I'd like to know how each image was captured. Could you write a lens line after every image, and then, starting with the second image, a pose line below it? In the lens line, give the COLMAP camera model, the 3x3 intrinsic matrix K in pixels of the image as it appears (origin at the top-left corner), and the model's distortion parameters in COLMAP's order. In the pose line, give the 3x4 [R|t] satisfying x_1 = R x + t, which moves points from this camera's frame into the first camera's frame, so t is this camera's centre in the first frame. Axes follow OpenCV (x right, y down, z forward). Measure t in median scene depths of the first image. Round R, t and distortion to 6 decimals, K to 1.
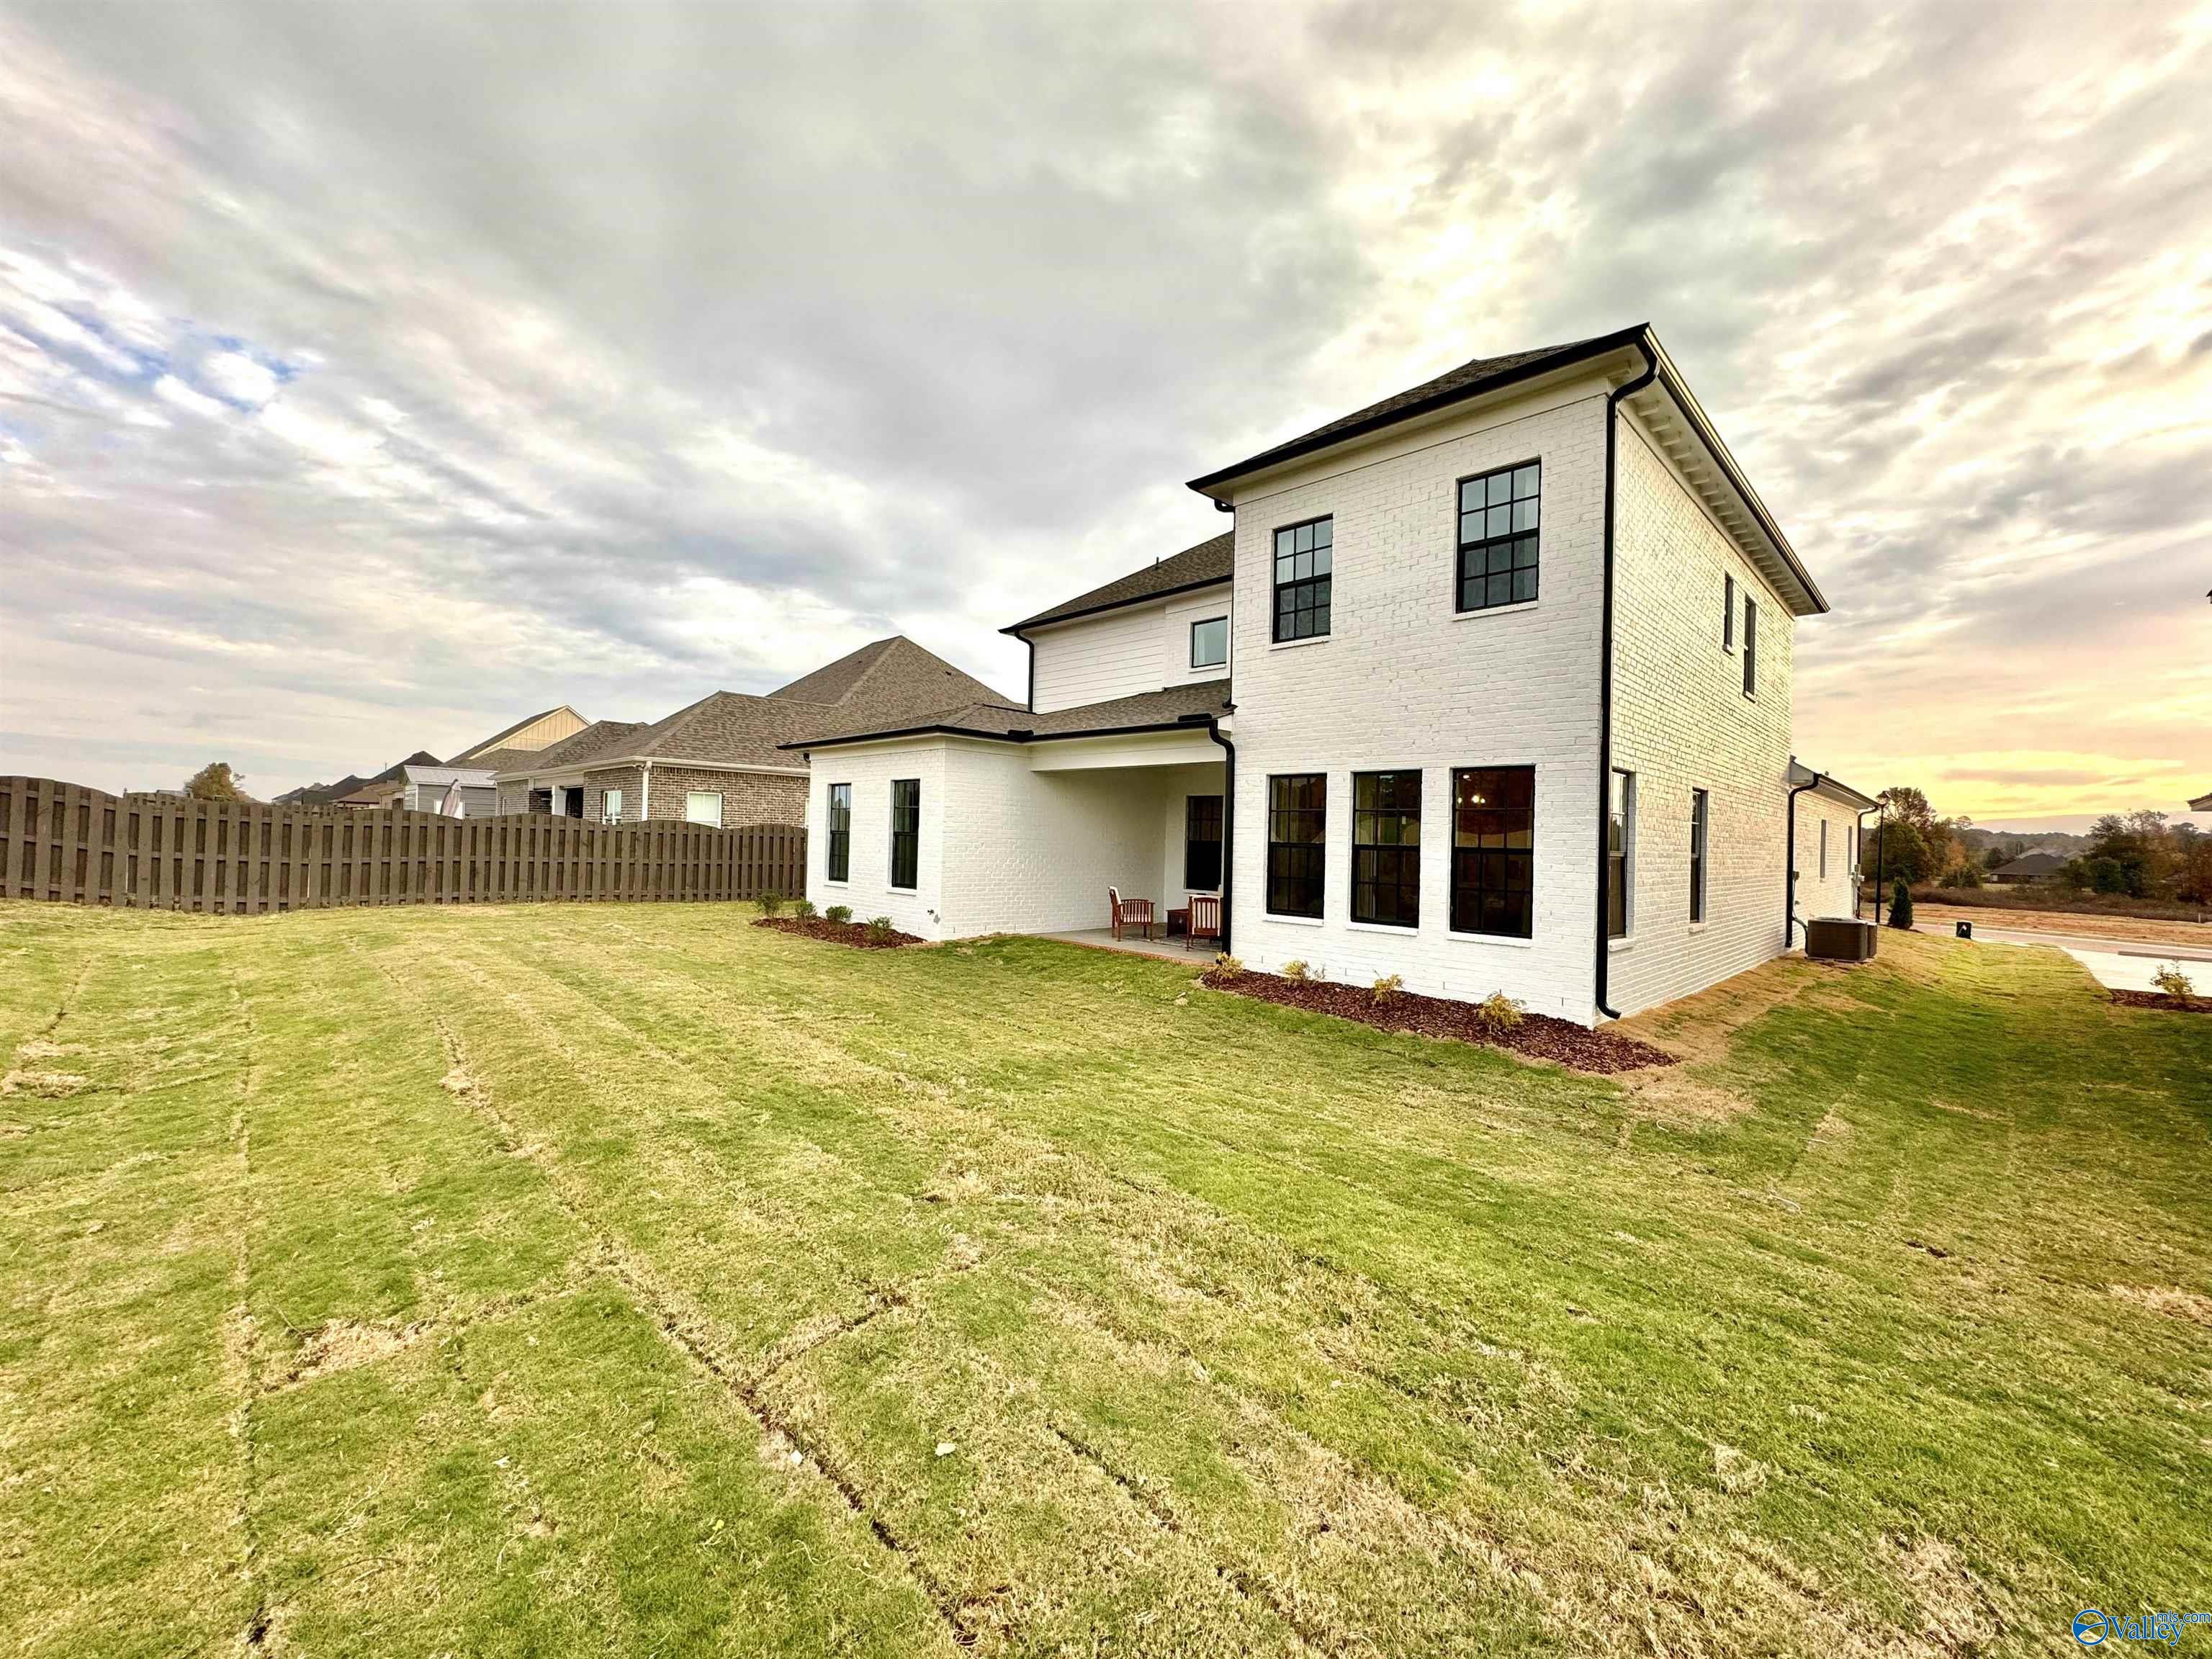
lens RADIAL K [[882.1, 0, 1106.0], [0, 882.1, 829.5], [0, 0, 1]] dist [-0.000375, 0.000255]
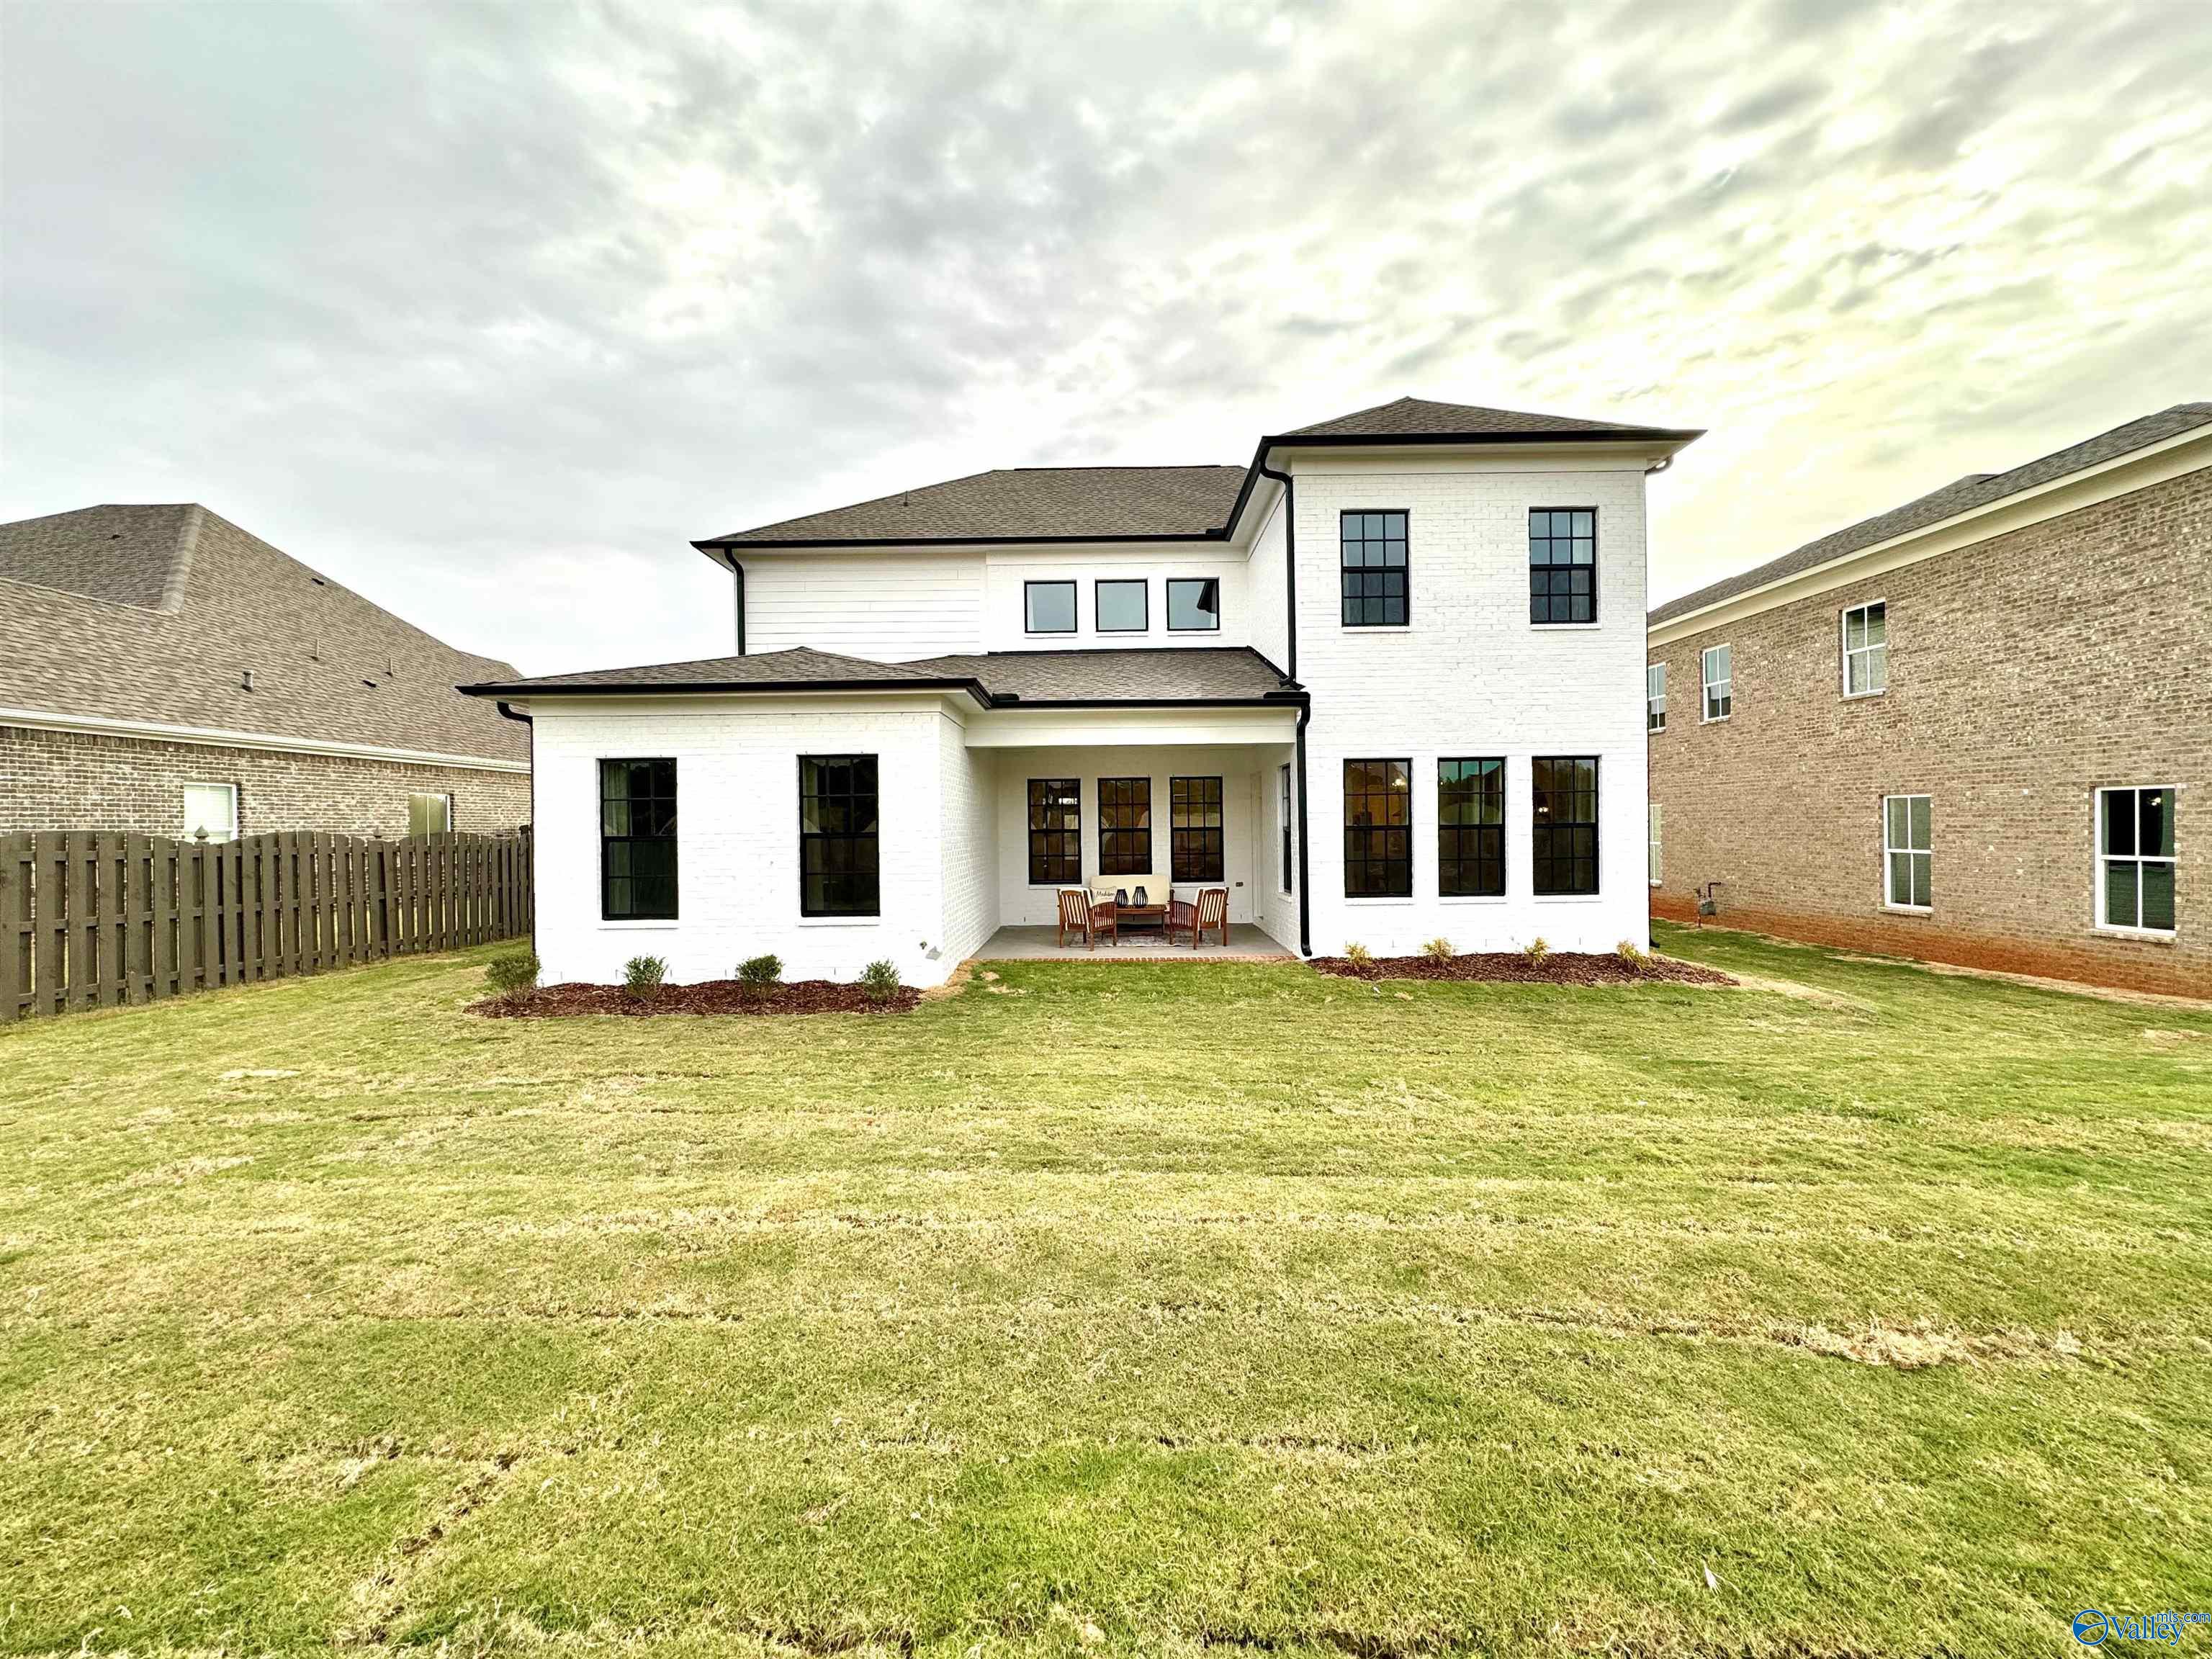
lens RADIAL K [[902.4, 0, 1106.0], [0, 902.4, 829.5], [0, 0, 1]] dist [0.021454, 0.000007]
pose [[0.710061, -0.037385, 0.703147, -0.730256], [0.025638, 0.999300, 0.027241, -0.016587], [-0.703674, -0.001316, 0.710522, 0.464344]]
